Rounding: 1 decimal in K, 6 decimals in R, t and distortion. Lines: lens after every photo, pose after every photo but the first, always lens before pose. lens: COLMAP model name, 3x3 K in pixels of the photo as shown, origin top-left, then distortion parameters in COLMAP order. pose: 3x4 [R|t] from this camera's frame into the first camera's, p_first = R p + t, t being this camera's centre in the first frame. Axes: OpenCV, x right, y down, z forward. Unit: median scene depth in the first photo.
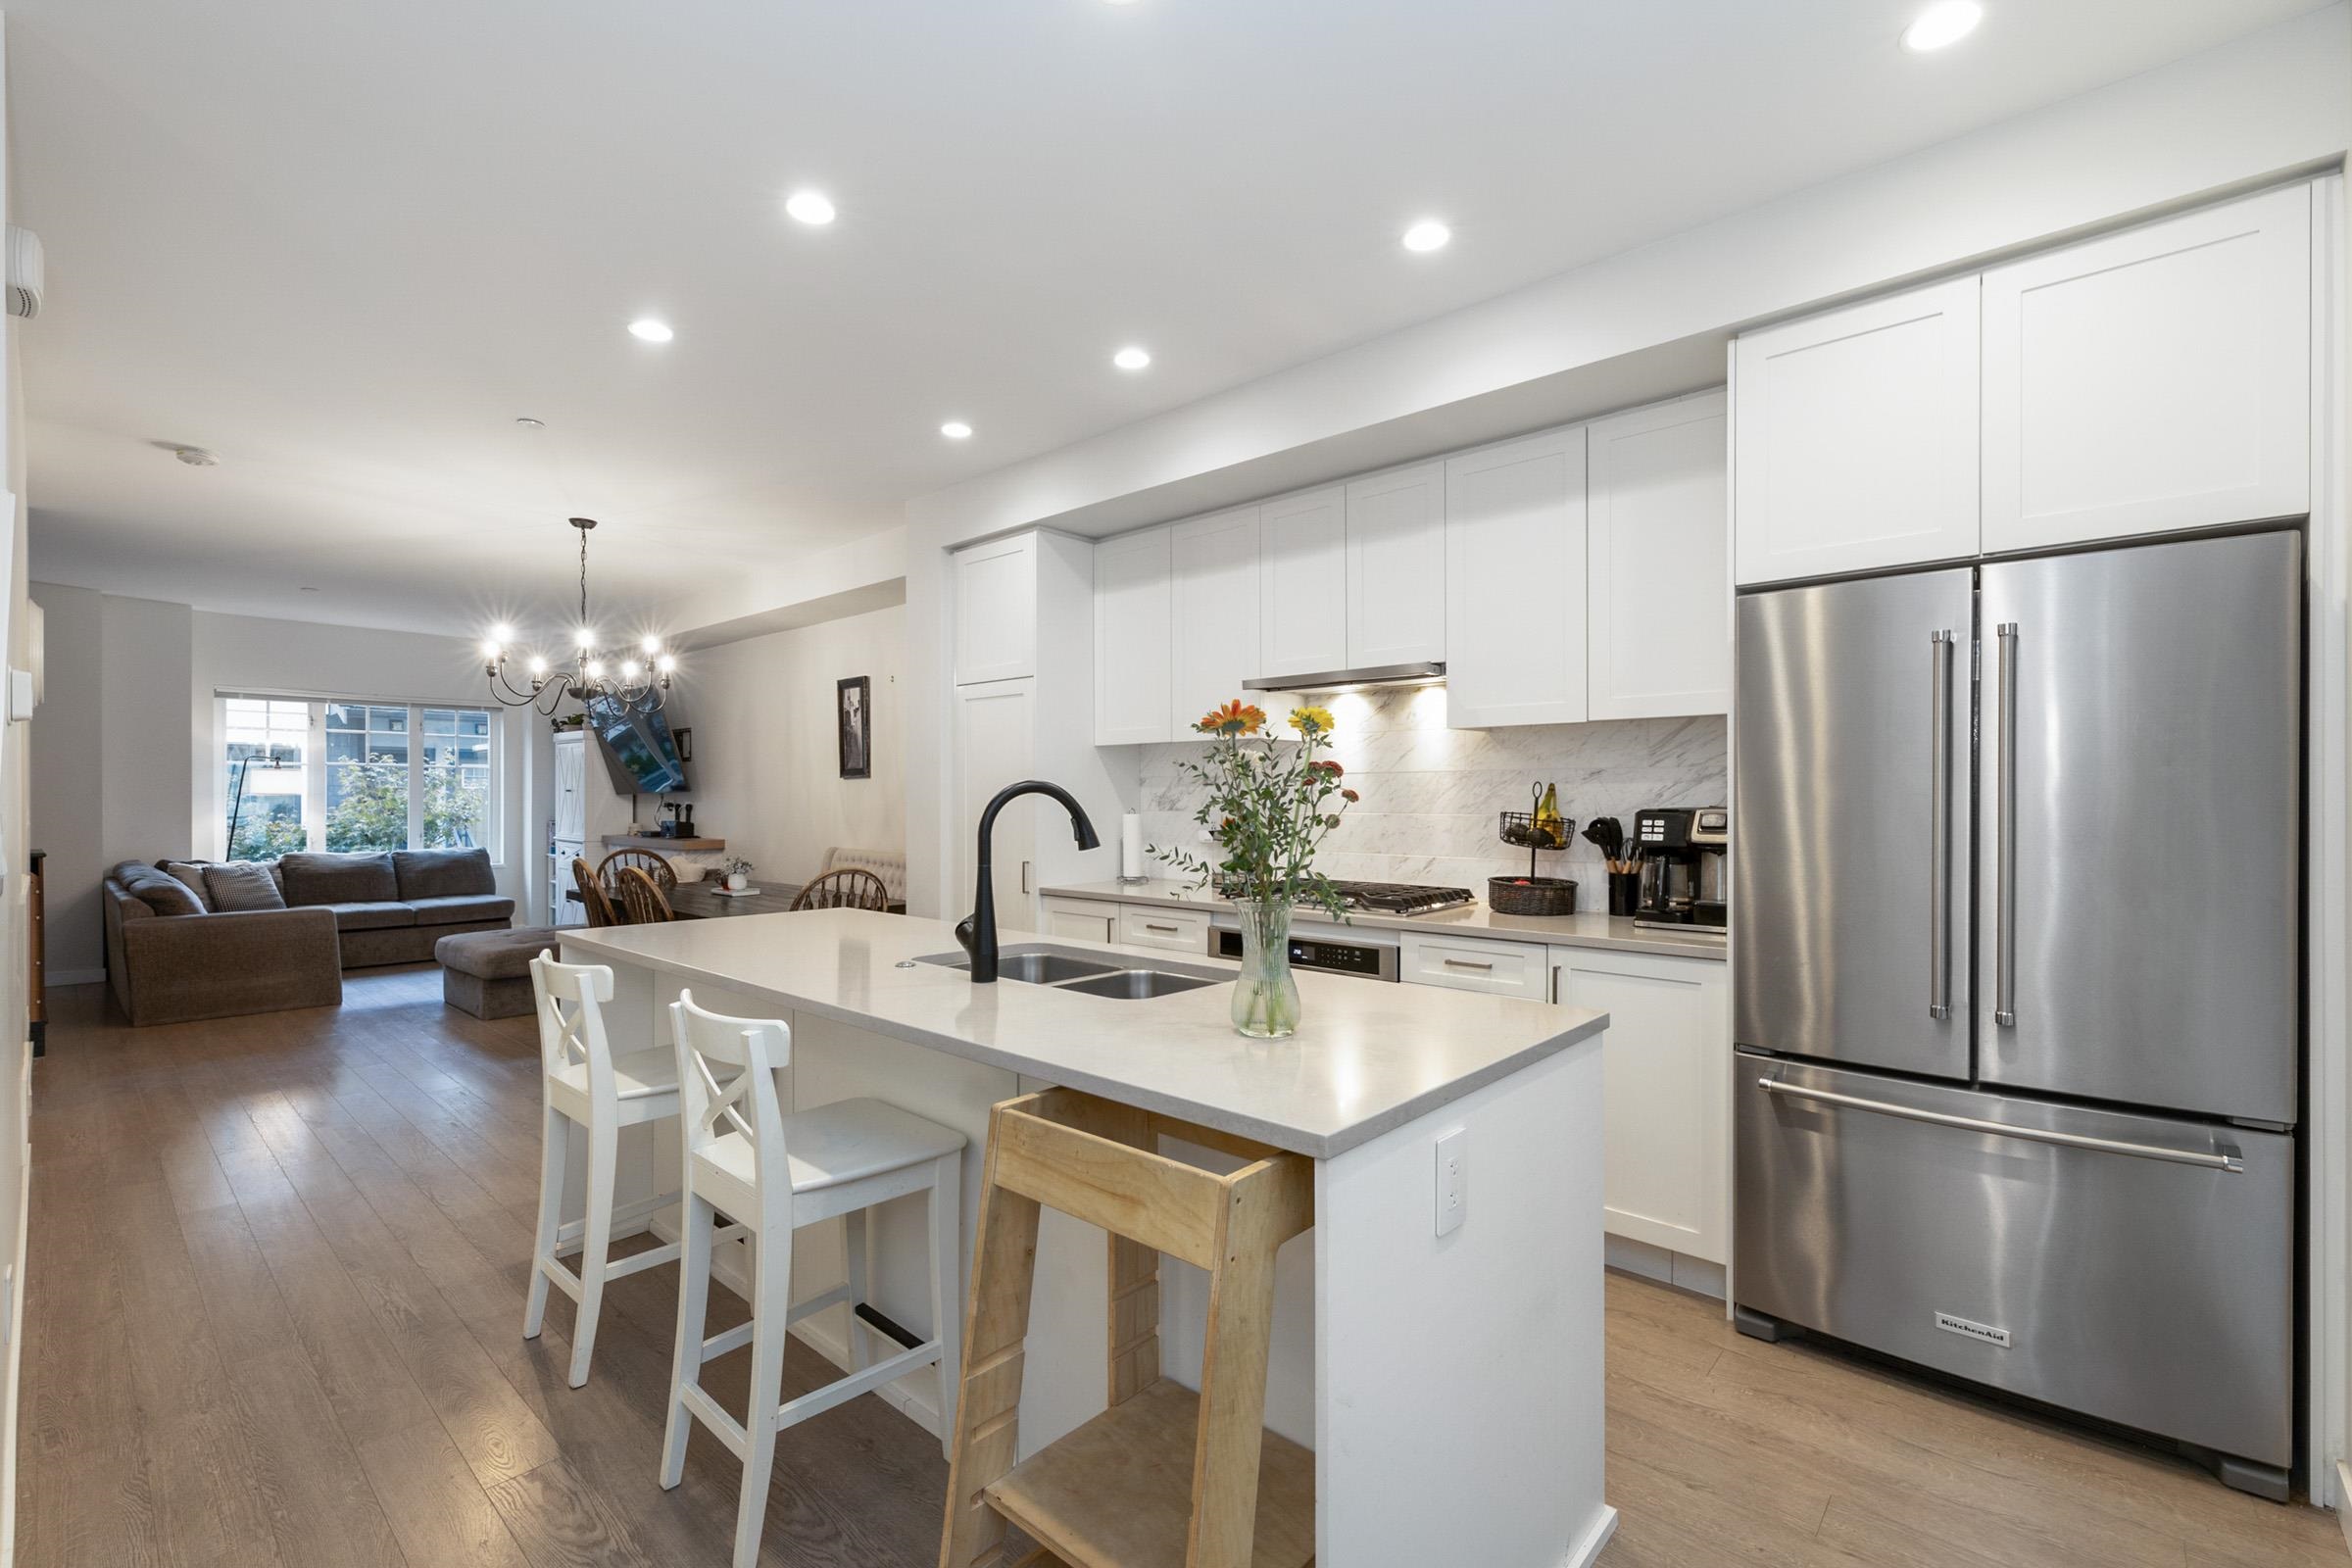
lens RADIAL K [[1029.1, 0, 1167.7], [0, 1029.1, 801.1], [0, 0, 1]] dist [0.004164, 0.000014]
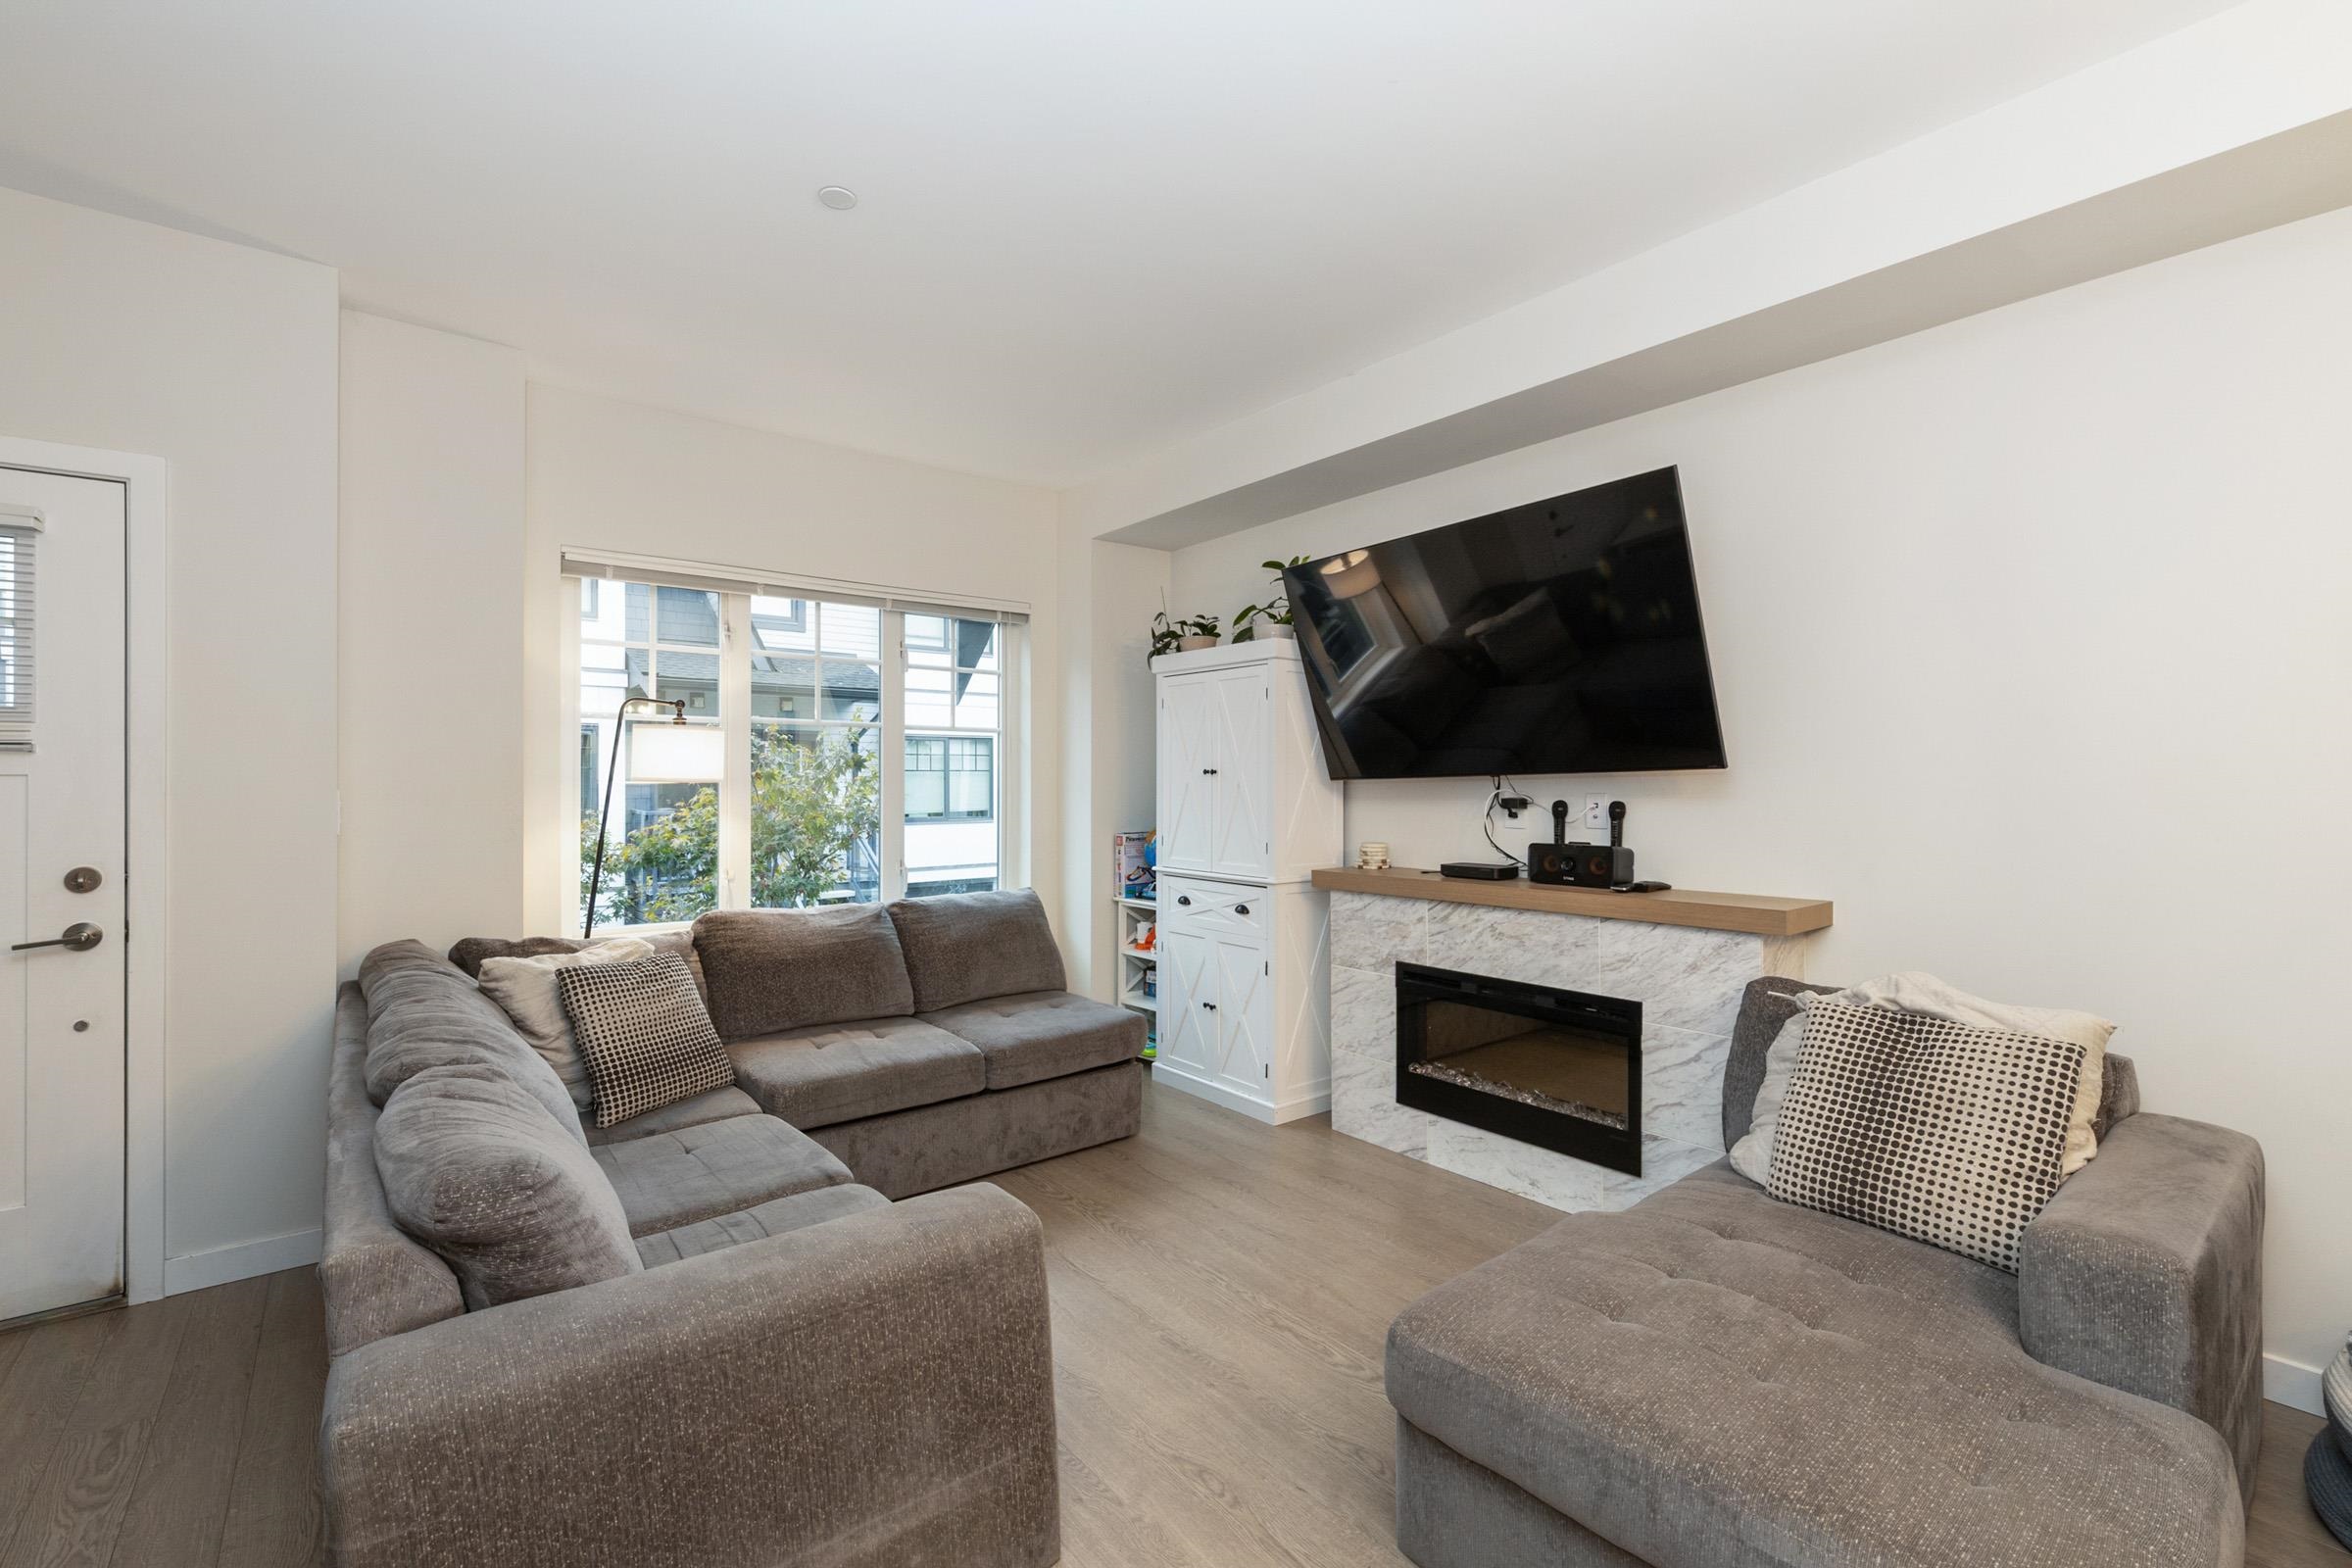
lens RADIAL K [[1051.7, 0, 1186.3], [0, 1051.7, 777.6], [0, 0, 1]] dist [0.002570, -0.000100]
pose [[0.987040, -0.004835, -0.160399, -0.708262], [0.003012, 0.999928, -0.011609, -0.002618], [0.160443, 0.010976, 0.986984, 0.718471]]
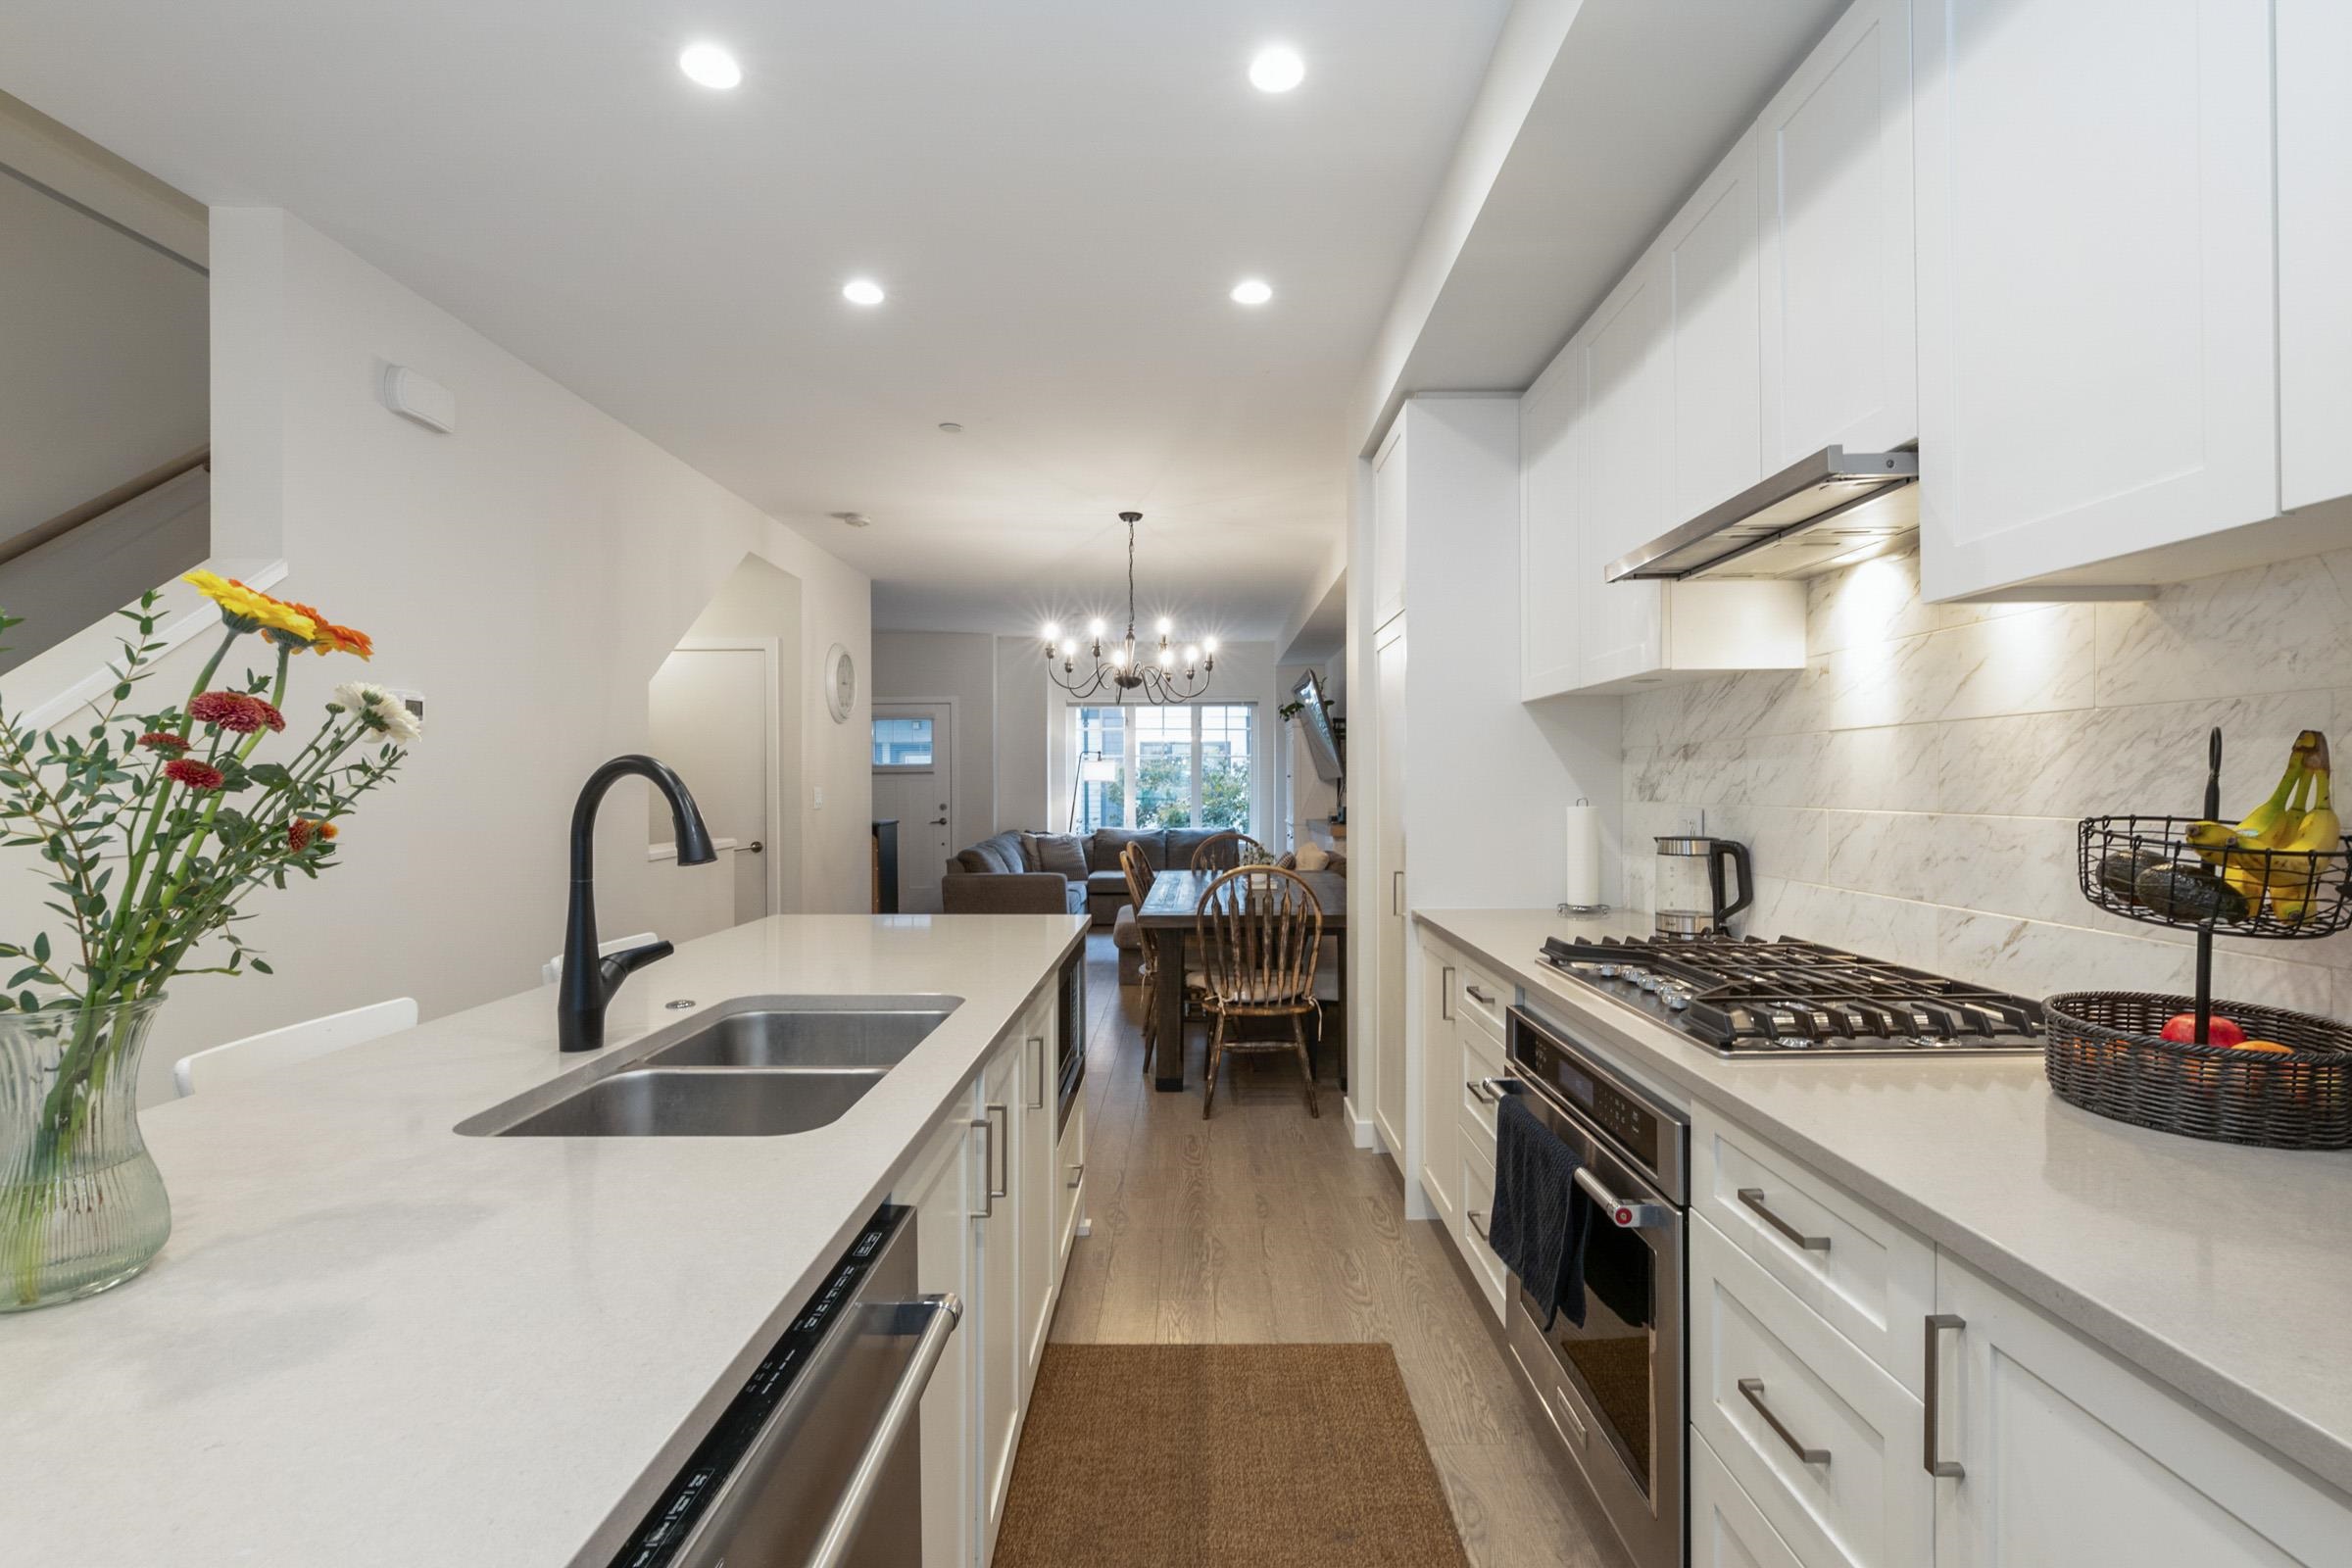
lens RADIAL K [[1051.7, 0, 1186.3], [0, 1051.7, 777.6], [0, 0, 1]] dist [0.002570, -0.000100]
pose [[0.675974, -0.006732, -0.736894, 0.194965], [0.001162, 0.999967, -0.008070, -0.000079], [0.736924, 0.004599, 0.675960, 0.264513]]
